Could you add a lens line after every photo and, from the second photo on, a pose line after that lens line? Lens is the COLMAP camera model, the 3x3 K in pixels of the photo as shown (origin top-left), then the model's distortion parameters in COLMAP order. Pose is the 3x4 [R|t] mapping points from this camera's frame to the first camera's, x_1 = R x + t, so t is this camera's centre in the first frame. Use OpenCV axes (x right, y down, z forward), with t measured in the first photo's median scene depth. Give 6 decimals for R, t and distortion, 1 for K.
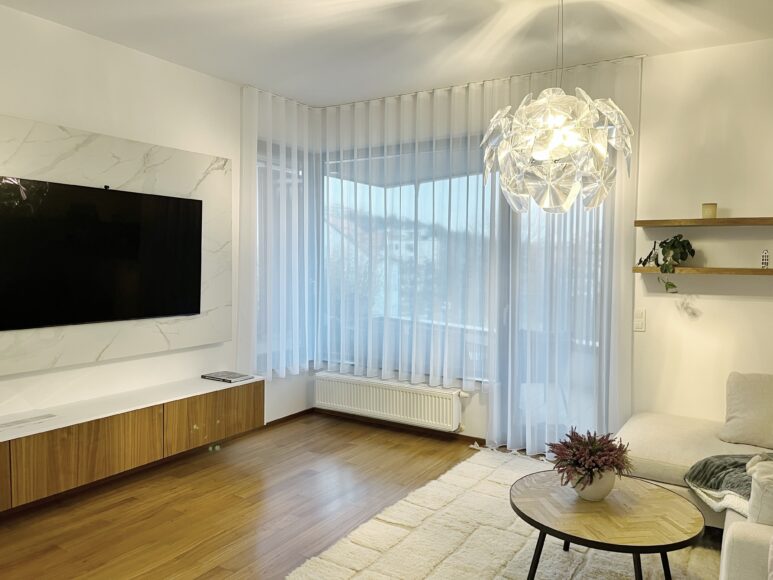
lens RADIAL K [[582.4, 0, 389.1], [0, 582.4, 281.9], [0, 0, 1]] dist [0.044961, -0.002295]
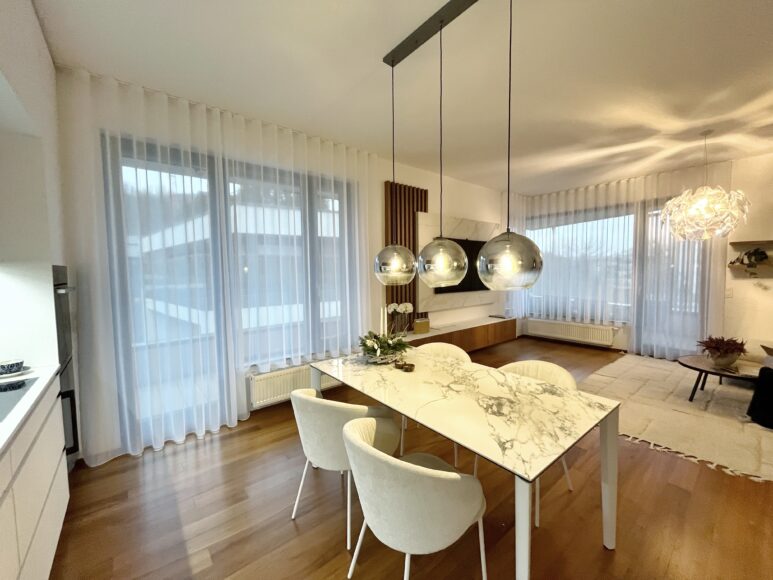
lens RADIAL K [[313.8, 0, 386.5], [0, 313.8, 290.0], [0, 0, 1]] dist [-0.000143, 0.000199]
pose [[0.952380, -0.001709, -0.304908, -0.336158], [0.008519, 0.999743, 0.021003, 0.024312], [0.304794, -0.022600, 0.952150, -0.350792]]
